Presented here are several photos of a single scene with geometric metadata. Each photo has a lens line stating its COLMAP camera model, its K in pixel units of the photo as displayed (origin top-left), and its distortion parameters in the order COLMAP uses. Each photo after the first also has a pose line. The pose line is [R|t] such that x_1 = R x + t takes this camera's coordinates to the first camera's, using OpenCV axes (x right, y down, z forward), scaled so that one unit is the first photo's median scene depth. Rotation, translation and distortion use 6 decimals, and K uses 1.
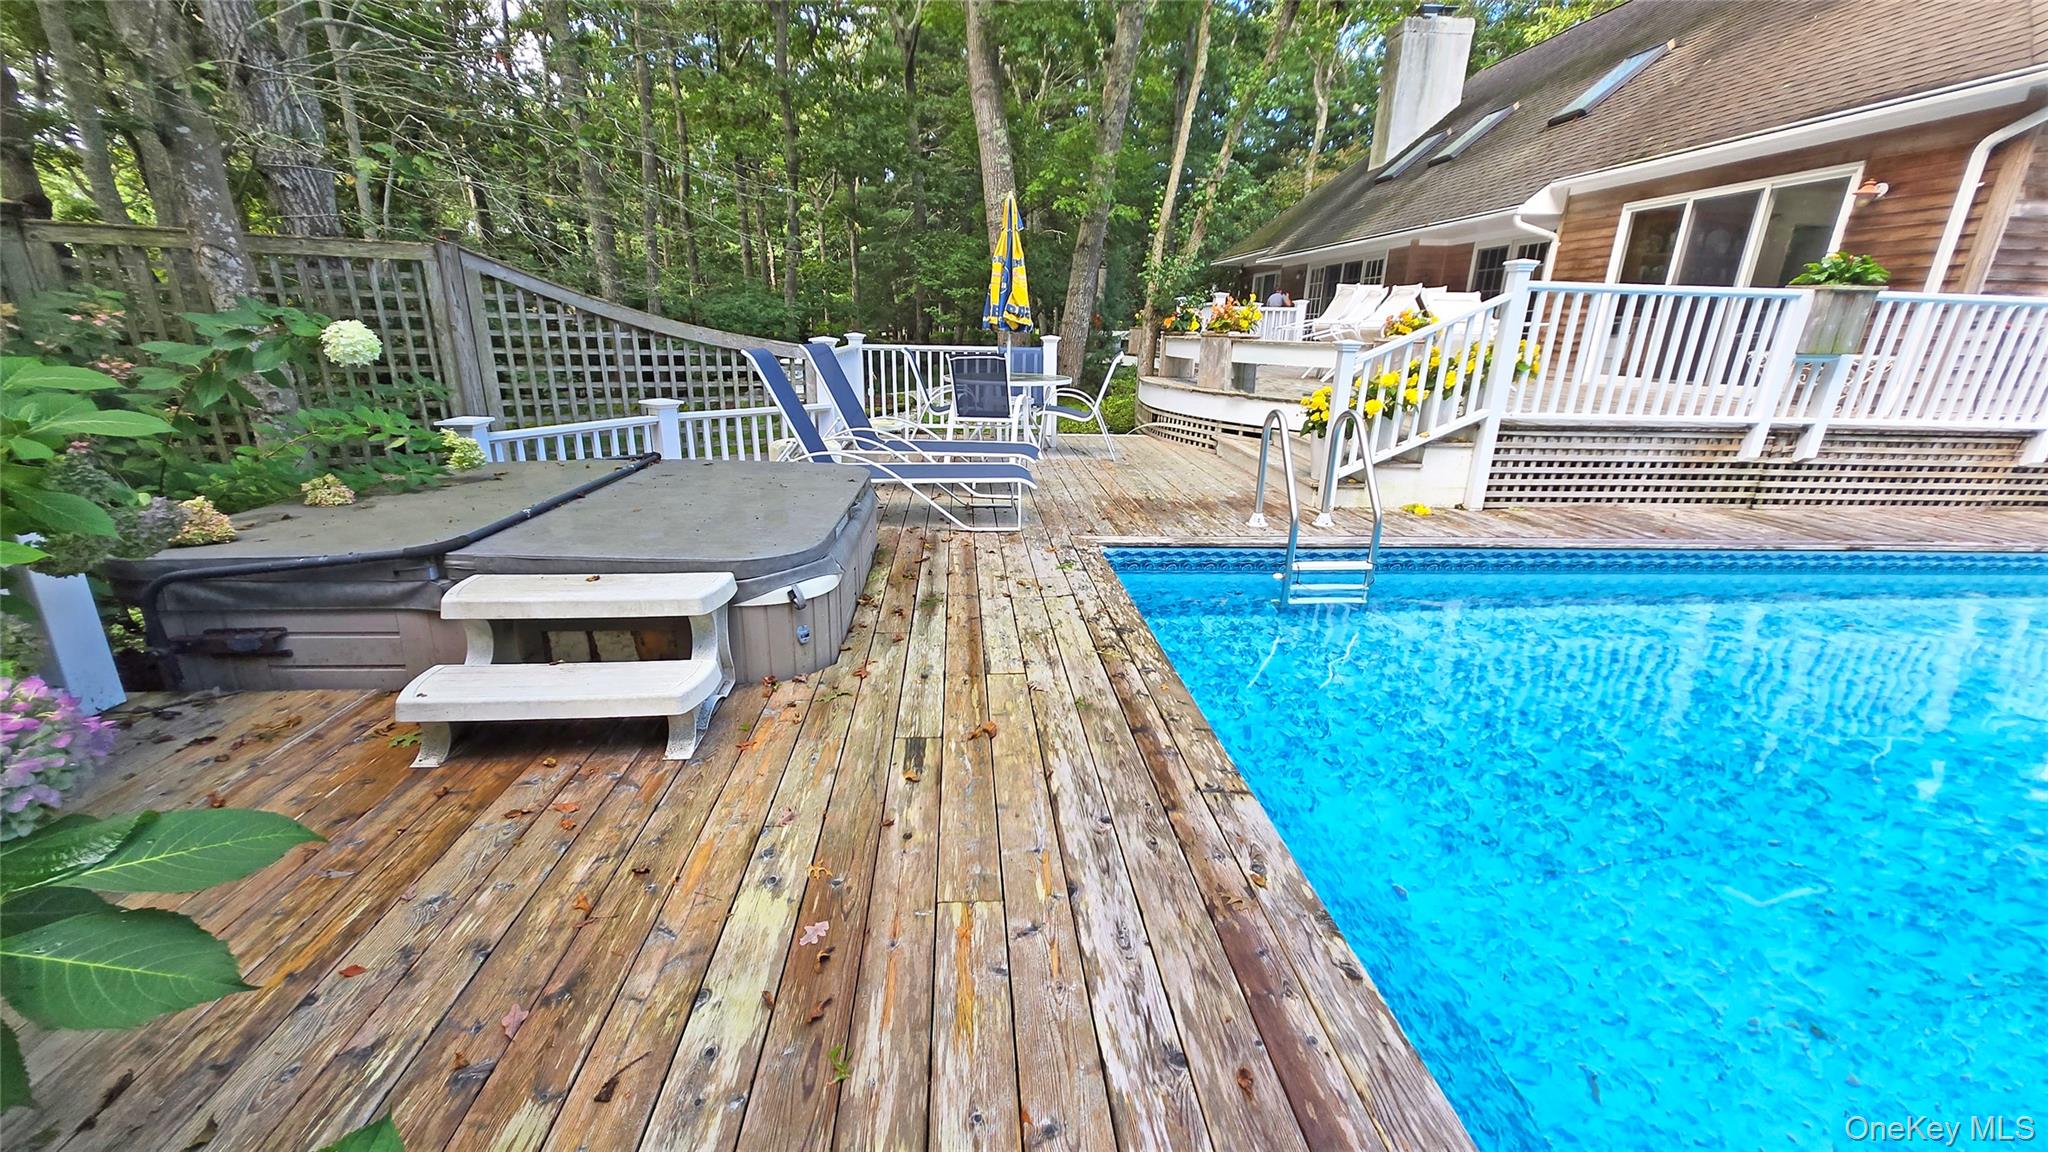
lens RADIAL K [[804.1, 0, 1021.8], [0, 804.1, 583.6], [0, 0, 1]] dist [0.001779, 0.000176]
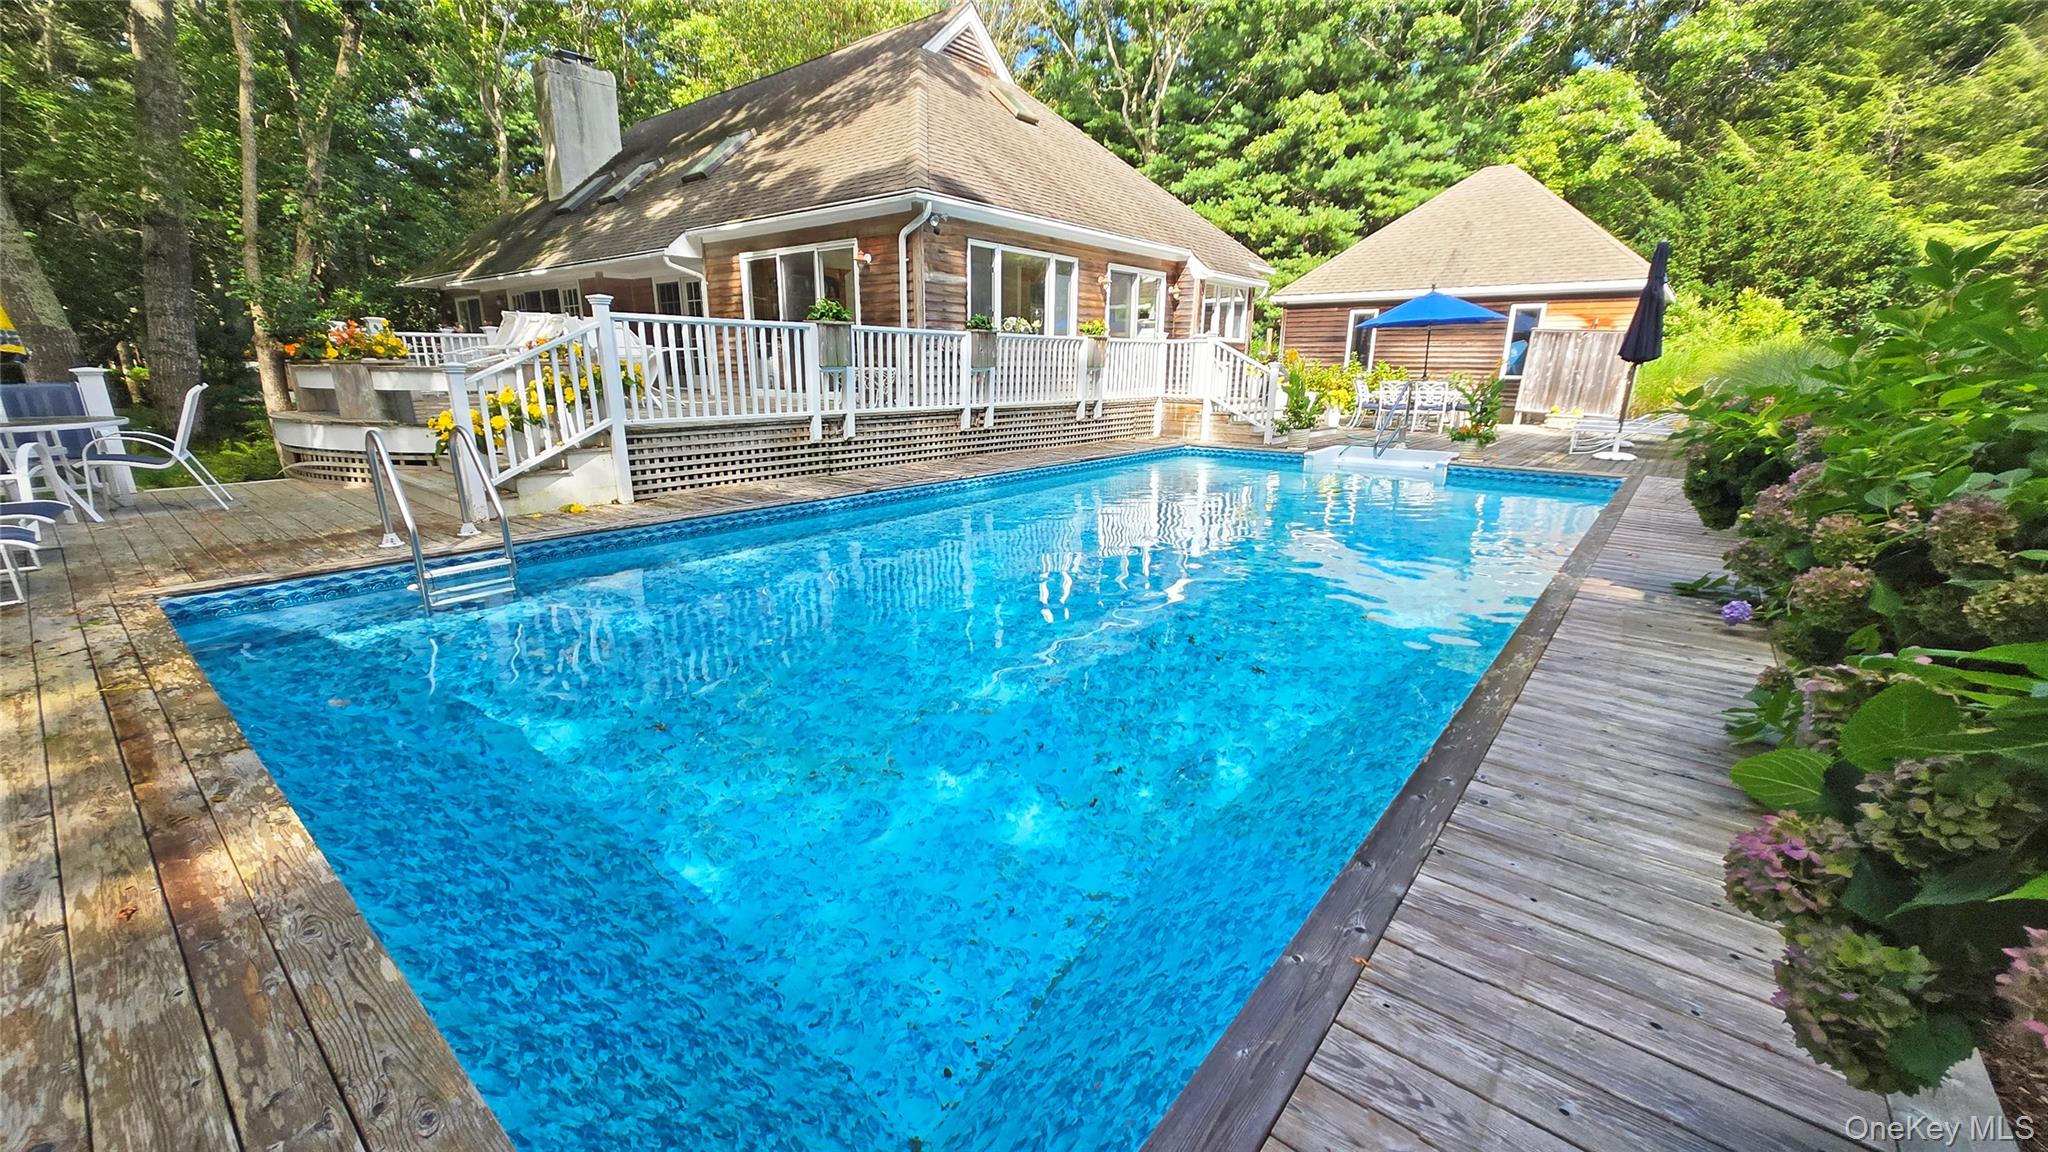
lens RADIAL K [[804.1, 0, 1021.3], [0, 804.1, 587.7], [0, 0, 1]] dist [0.001779, 0.000176]
pose [[0.692529, -0.211979, 0.689543, 0.119036], [0.230852, 0.970709, 0.066563, 0.085241], [-0.683455, 0.113085, 0.721180, -0.239166]]
